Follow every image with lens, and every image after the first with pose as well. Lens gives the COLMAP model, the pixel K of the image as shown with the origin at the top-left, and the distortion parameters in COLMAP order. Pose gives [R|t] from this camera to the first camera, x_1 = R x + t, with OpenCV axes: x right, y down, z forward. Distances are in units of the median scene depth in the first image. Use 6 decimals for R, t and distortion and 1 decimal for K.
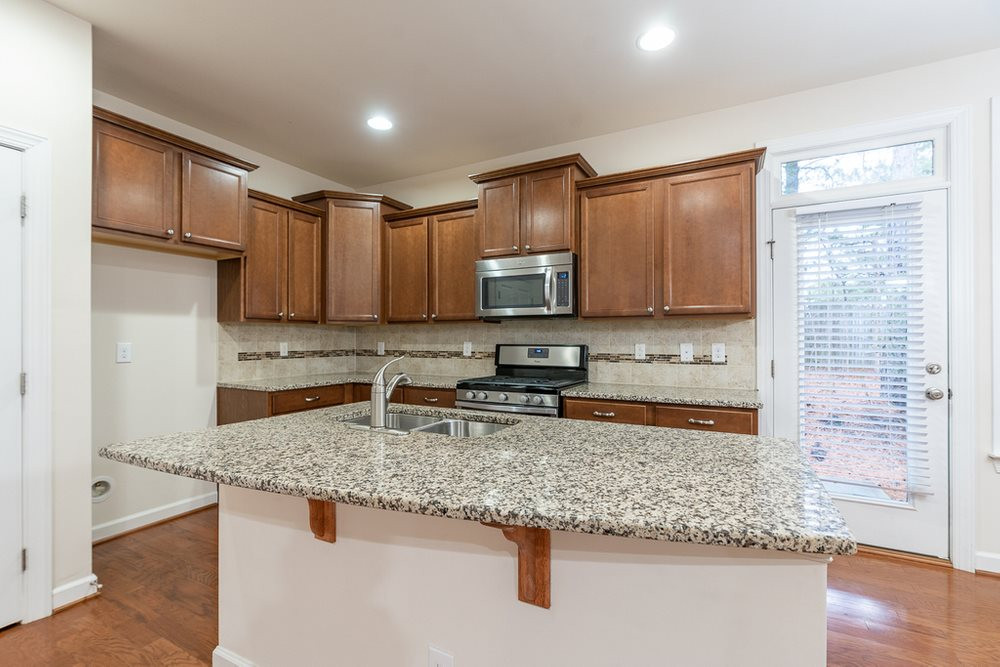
lens RADIAL K [[445.4, 0, 500.8], [0, 445.4, 332.1], [0, 0, 1]] dist [-0.011943, 0.003978]
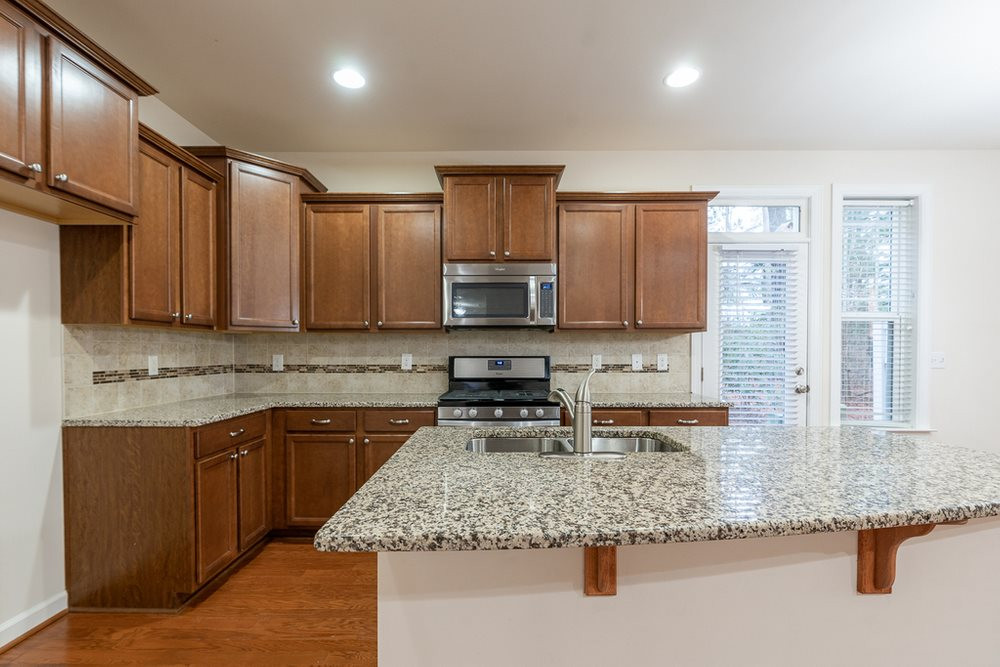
lens RADIAL K [[445.4, 0, 497.8], [0, 445.4, 356.8], [0, 0, 1]] dist [-0.011943, 0.003978]
pose [[0.883240, -0.006780, 0.468872, -0.402856], [-0.005717, 0.999665, 0.025225, 0.005229], [-0.468886, -0.024961, 0.882906, 0.161488]]
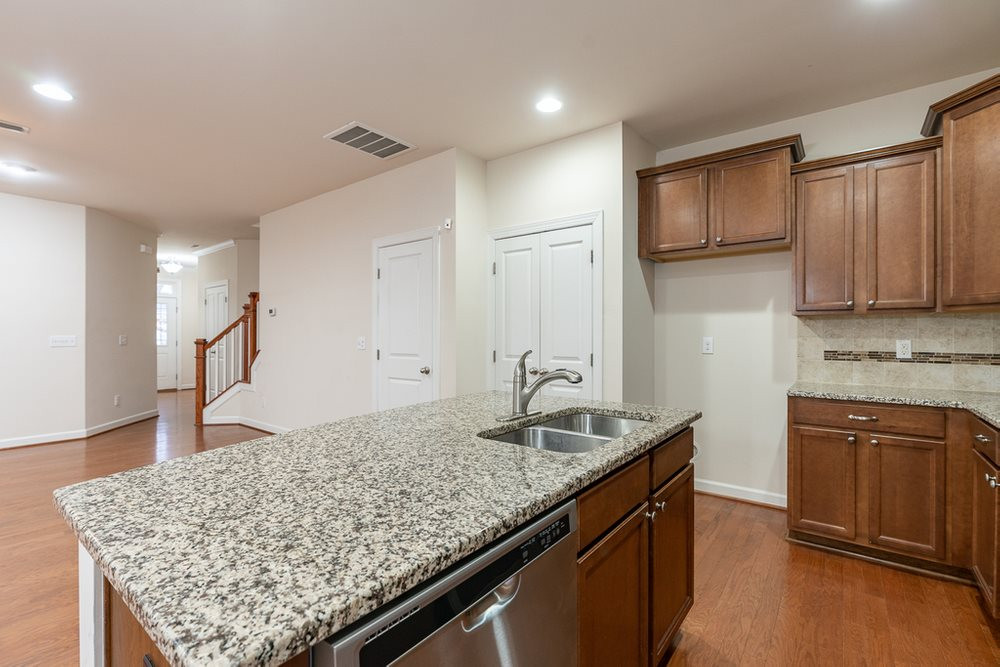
lens RADIAL K [[445.4, 0, 492.1], [0, 445.4, 334.0], [0, 0, 1]] dist [-0.011943, 0.003978]
pose [[-0.176264, 0.000125, -0.984343, 0.410708], [0.012430, 0.999921, -0.002099, 0.008398], [0.984264, -0.012605, -0.176252, 0.555074]]
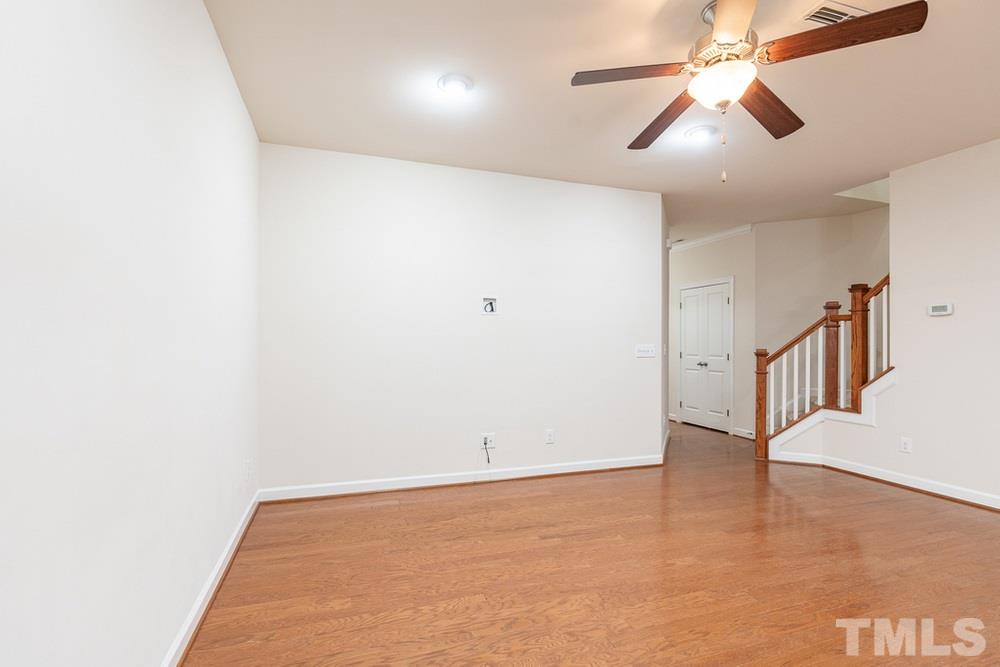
lens RADIAL K [[445.6, 0, 481.6], [0, 445.6, 338.7], [0, 0, 1]] dist [-0.002610, 0.000628]
pose [[-0.689146, -0.006435, -0.724594, 0.471979], [0.005480, 0.999886, -0.014091, -0.008766], [0.724602, -0.013682, -0.689032, -0.630636]]
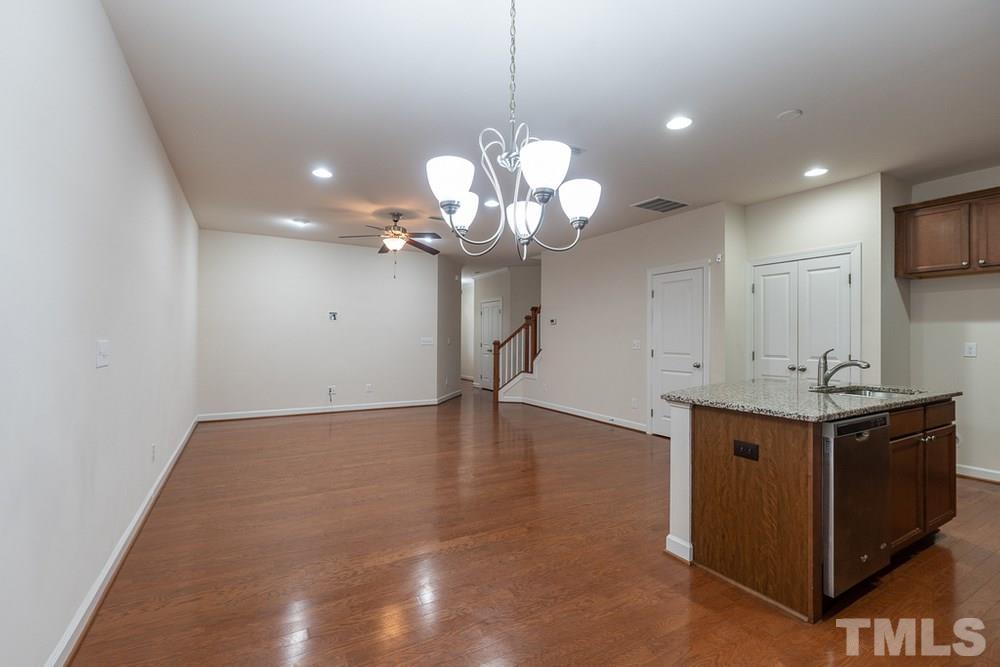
lens RADIAL K [[445.4, 0, 491.0], [0, 445.4, 333.2], [0, 0, 1]] dist [-0.011943, 0.003978]
pose [[-0.531115, -0.008896, -0.847253, 1.037053], [0.006244, 0.999877, -0.014413, 0.003080], [0.847277, -0.012945, -0.530994, 0.394246]]
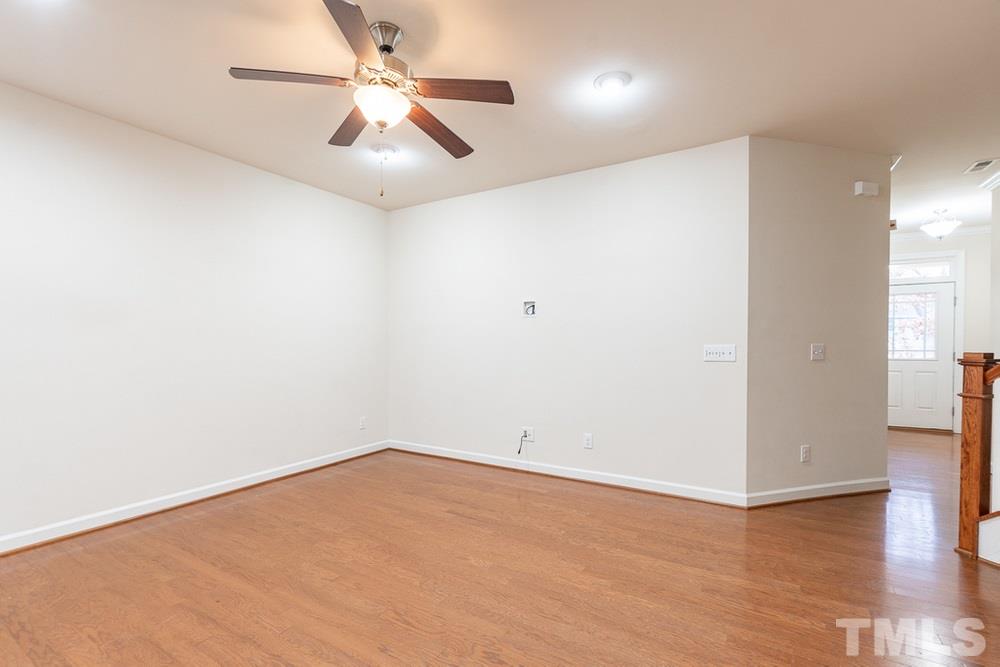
lens RADIAL K [[445.6, 0, 505.1], [0, 445.6, 349.8], [0, 0, 1]] dist [-0.002610, 0.000628]
pose [[-0.998853, 0.004726, 0.047647, -0.409598], [0.004981, 0.999974, 0.005241, -0.003647], [-0.047621, 0.005472, -0.998850, -0.151044]]
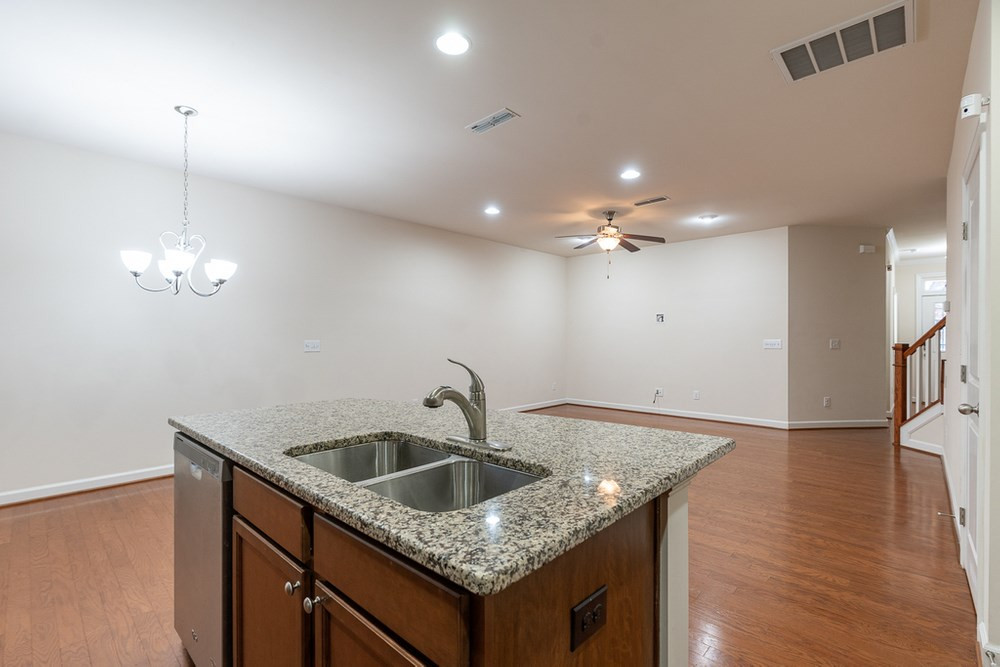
lens RADIAL K [[445.4, 0, 517.2], [0, 445.4, 336.1], [0, 0, 1]] dist [-0.011943, 0.003978]
pose [[-0.968163, 0.004466, 0.250281, -0.283920], [-0.000451, 0.999808, -0.019584, 0.014731], [-0.250321, -0.019074, -0.967975, 0.872722]]
